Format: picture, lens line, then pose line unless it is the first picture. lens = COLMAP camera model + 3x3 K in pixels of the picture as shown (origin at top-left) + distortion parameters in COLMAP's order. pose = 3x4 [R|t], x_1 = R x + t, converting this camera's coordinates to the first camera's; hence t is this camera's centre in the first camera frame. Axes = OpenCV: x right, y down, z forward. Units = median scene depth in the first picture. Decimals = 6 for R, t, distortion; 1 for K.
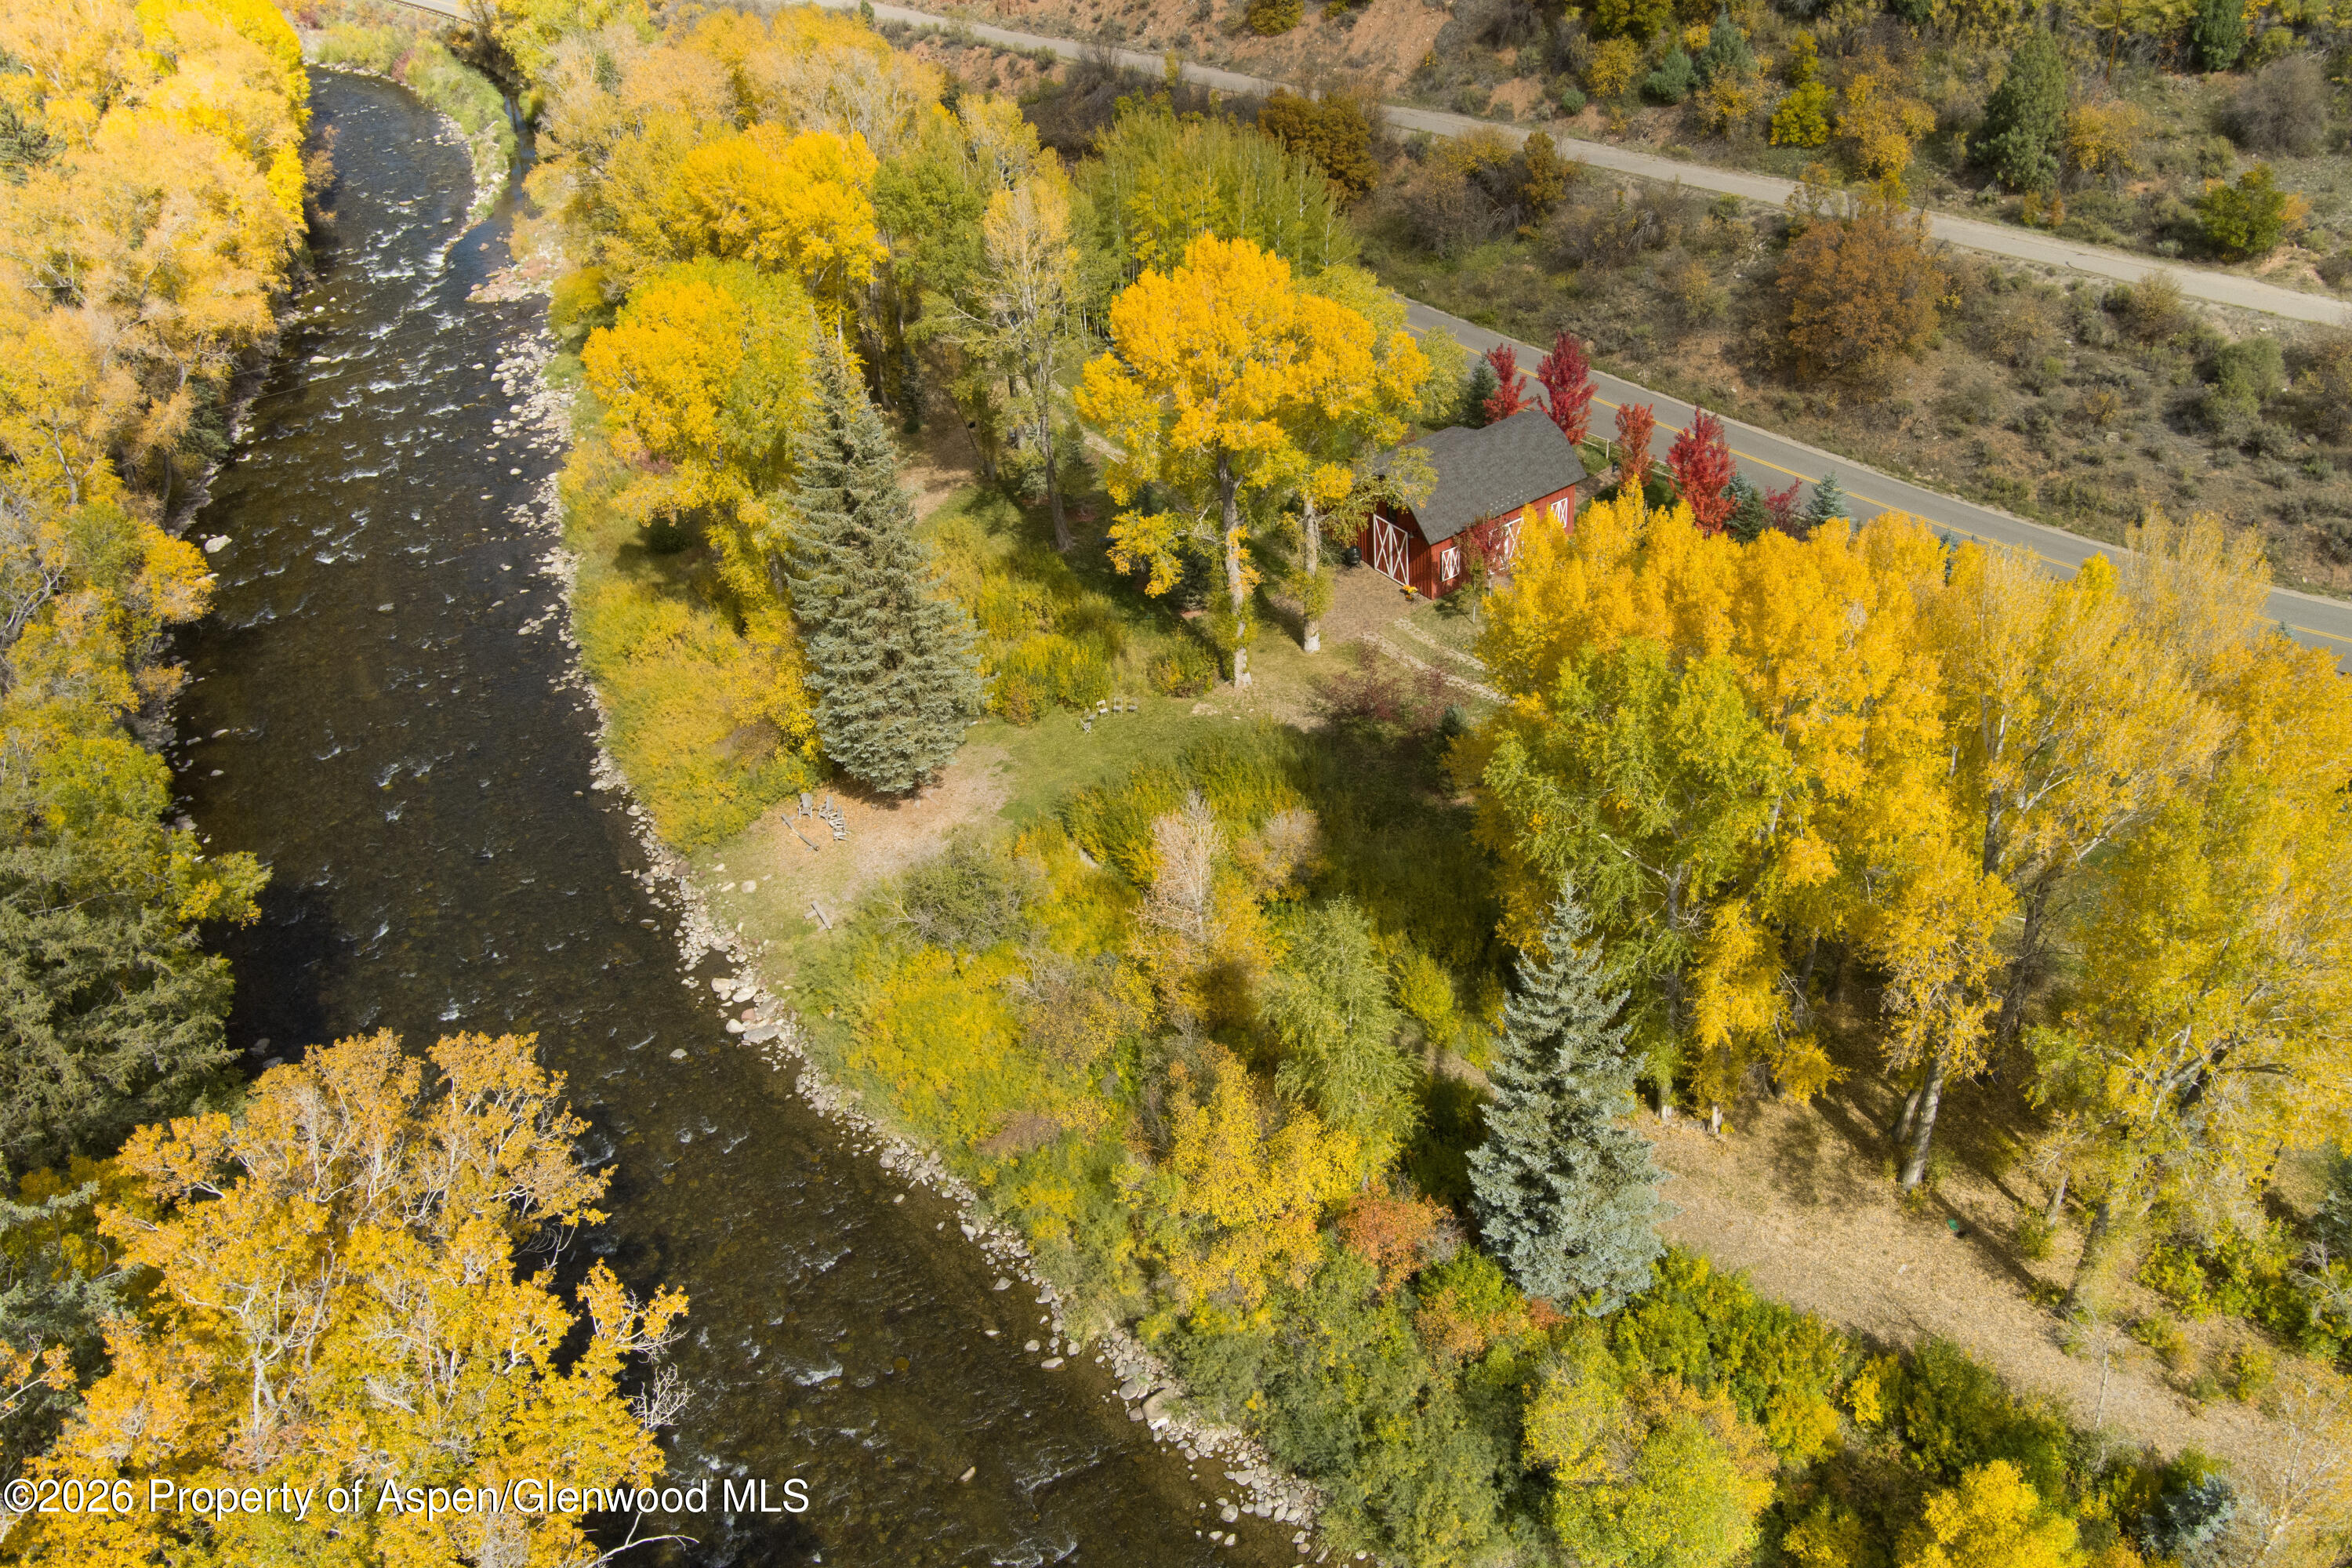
lens RADIAL K [[2015.1, 0, 1179.8], [0, 2015.1, 710.0], [0, 0, 1]] dist [-0.065796, -0.012588]
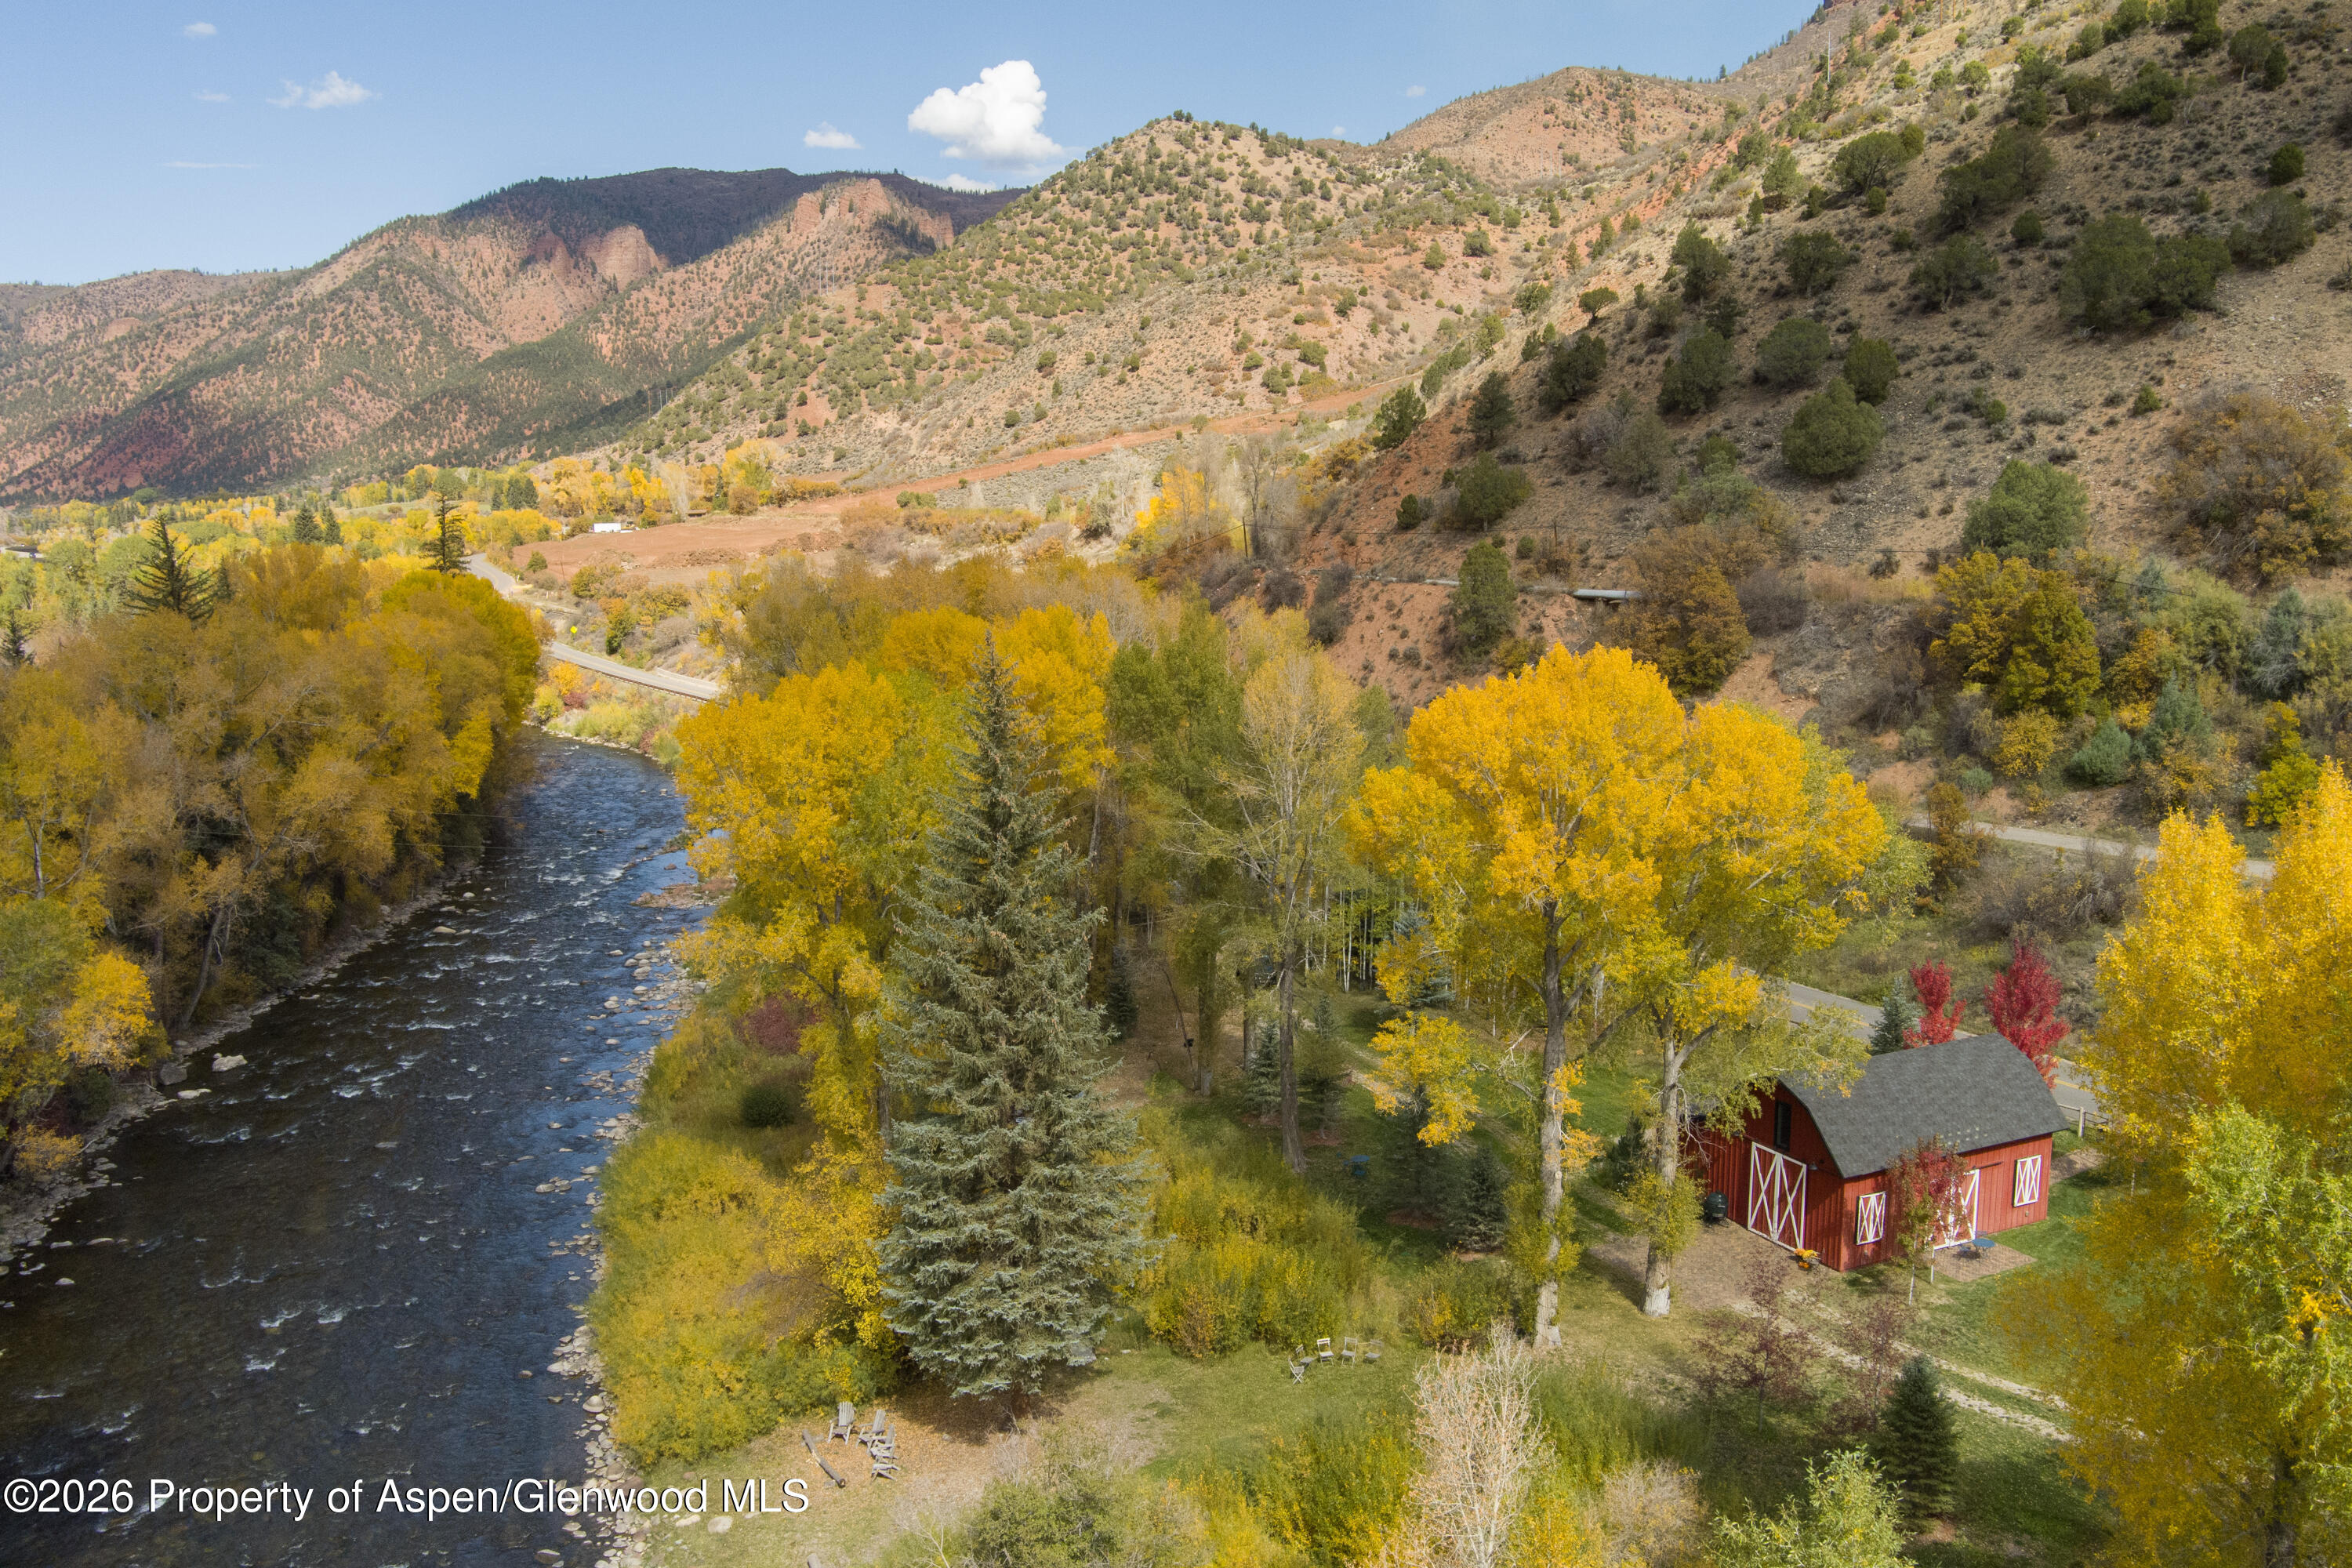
lens RADIAL K [[2015.1, 0, 1179.8], [0, 2015.1, 710.0], [0, 0, 1]] dist [-0.065796, -0.012588]
pose [[0.984863, 0.098218, -0.142820, -0.012592], [-0.152287, 0.883825, -0.442336, 0.104961], [0.082782, 0.457391, 0.885404, 0.328894]]
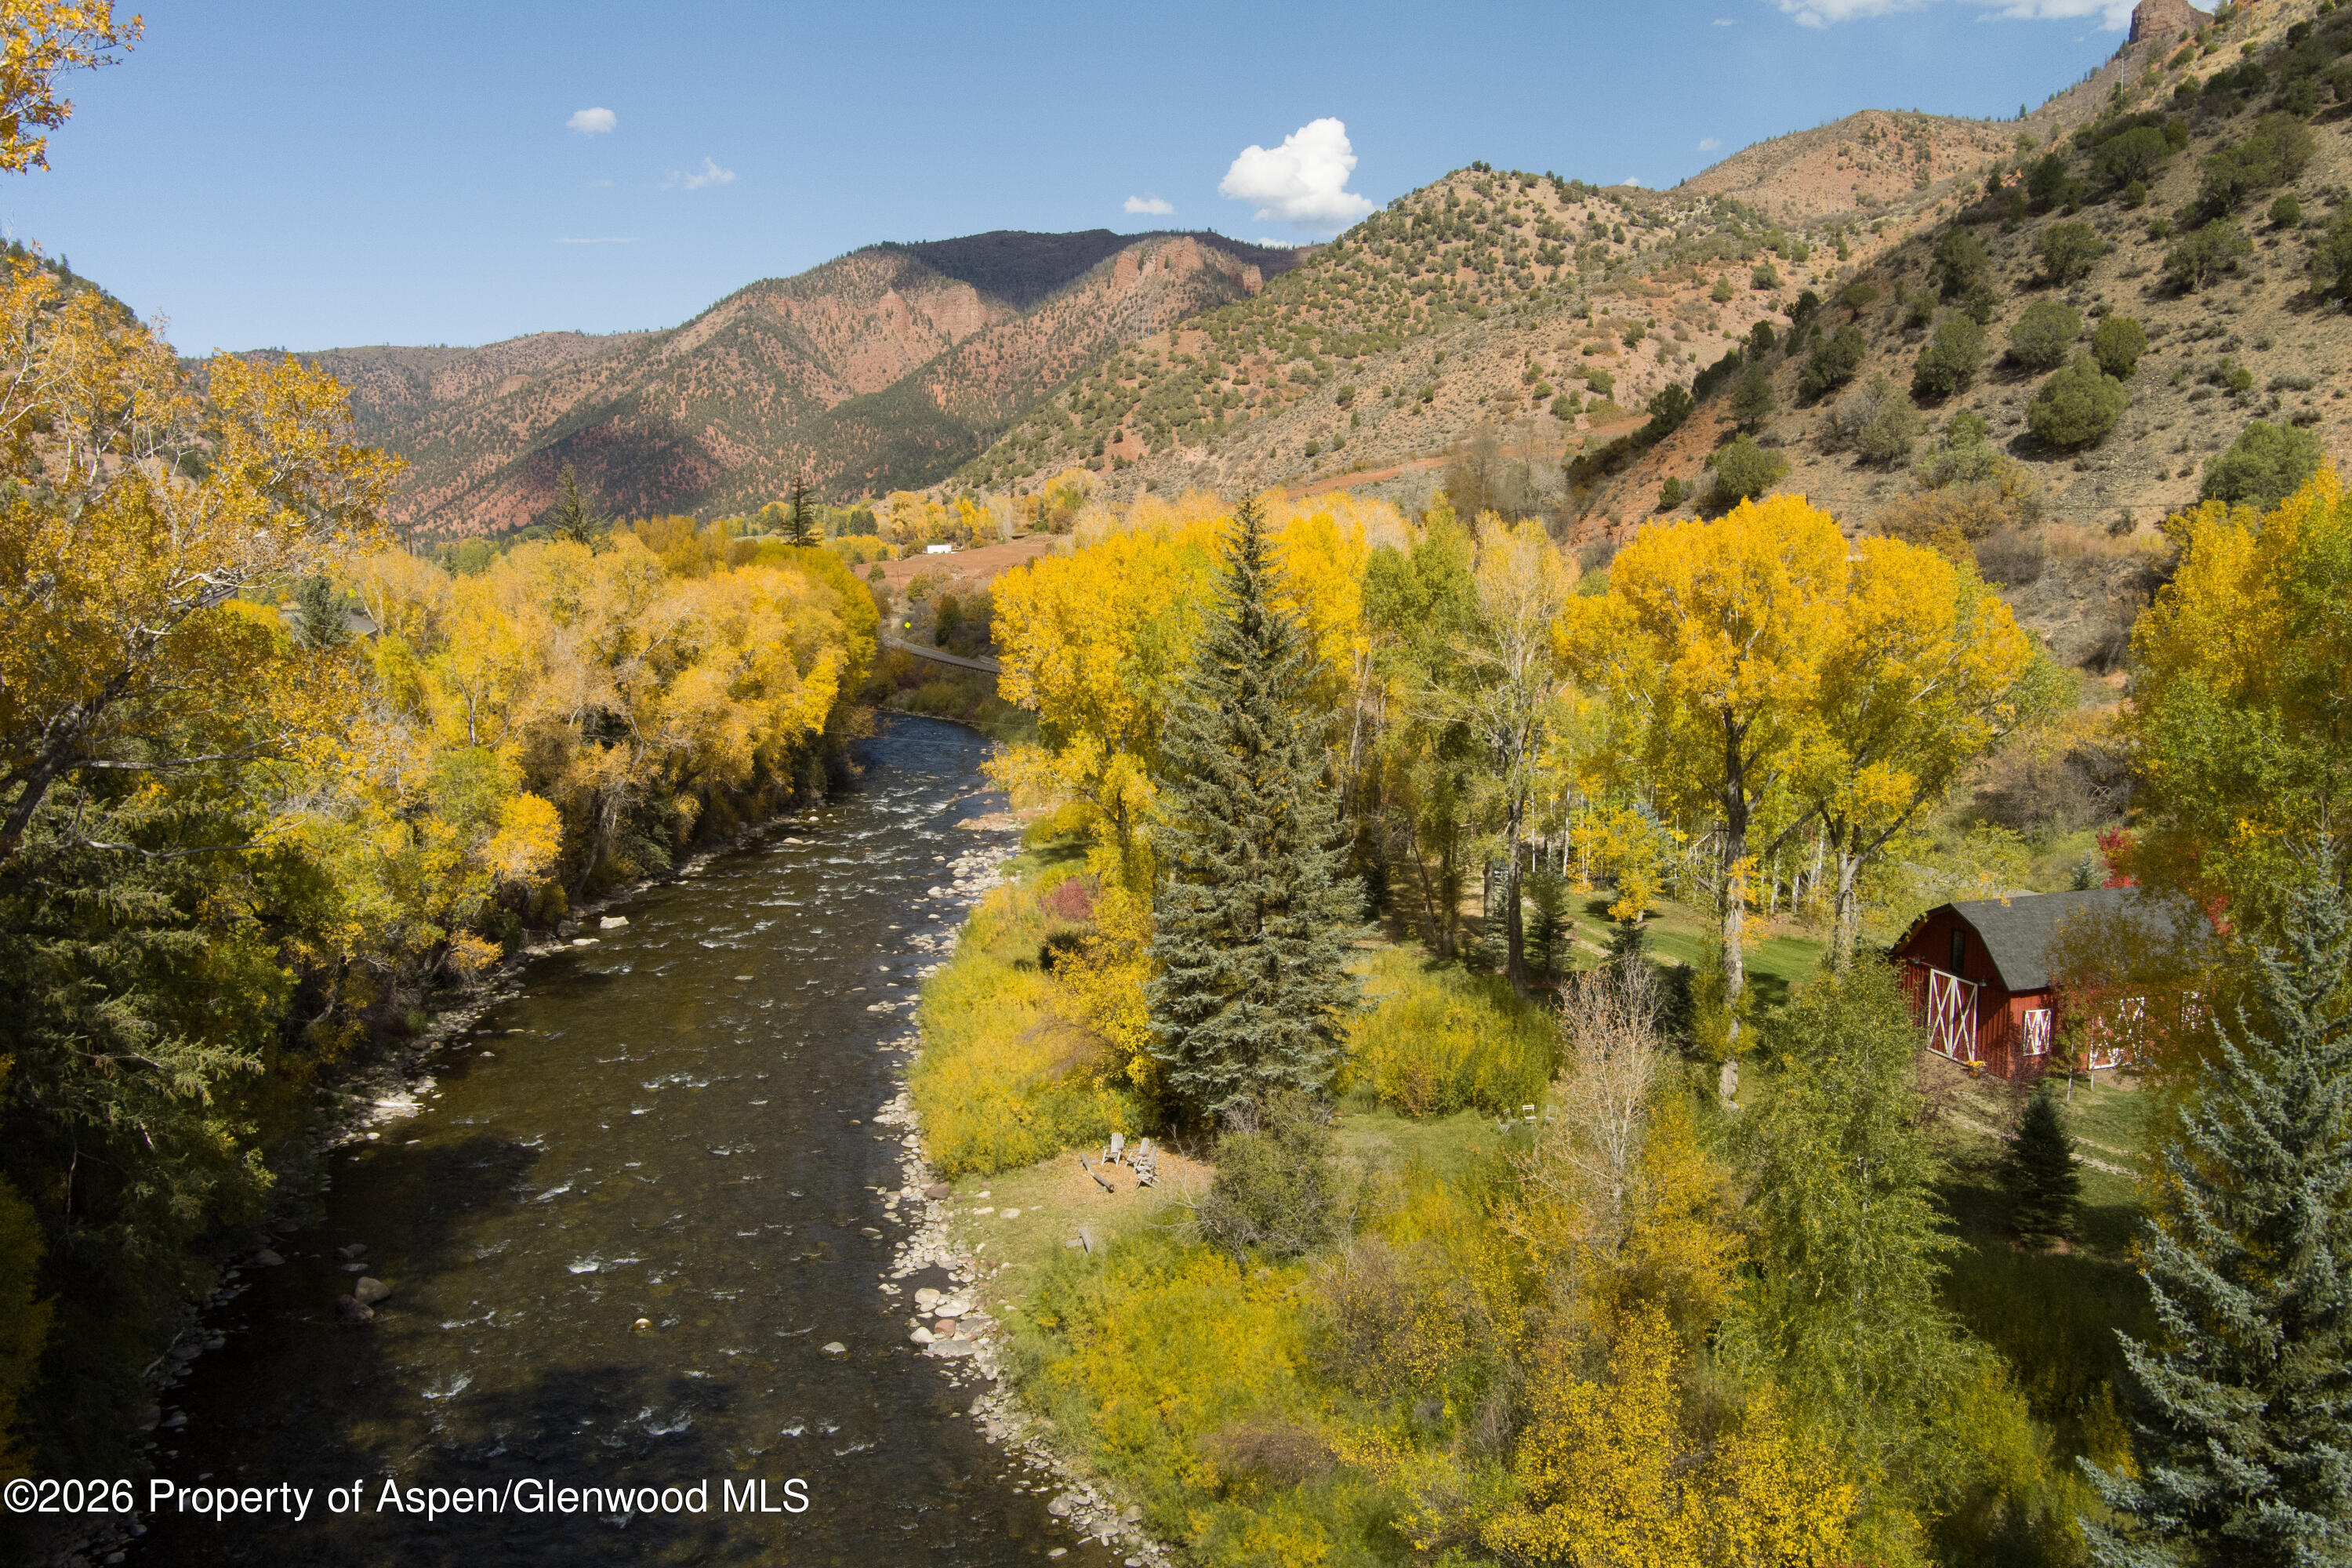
lens RADIAL K [[1940.2, 0, 1170.6], [0, 1940.2, 735.3], [0, 0, 1]] dist [-0.088219, 0.051425]
pose [[0.948475, 0.110091, -0.297113, 0.030503], [-0.233393, 0.876940, -0.420124, 0.199138], [0.214298, 0.467821, 0.857450, 0.292713]]
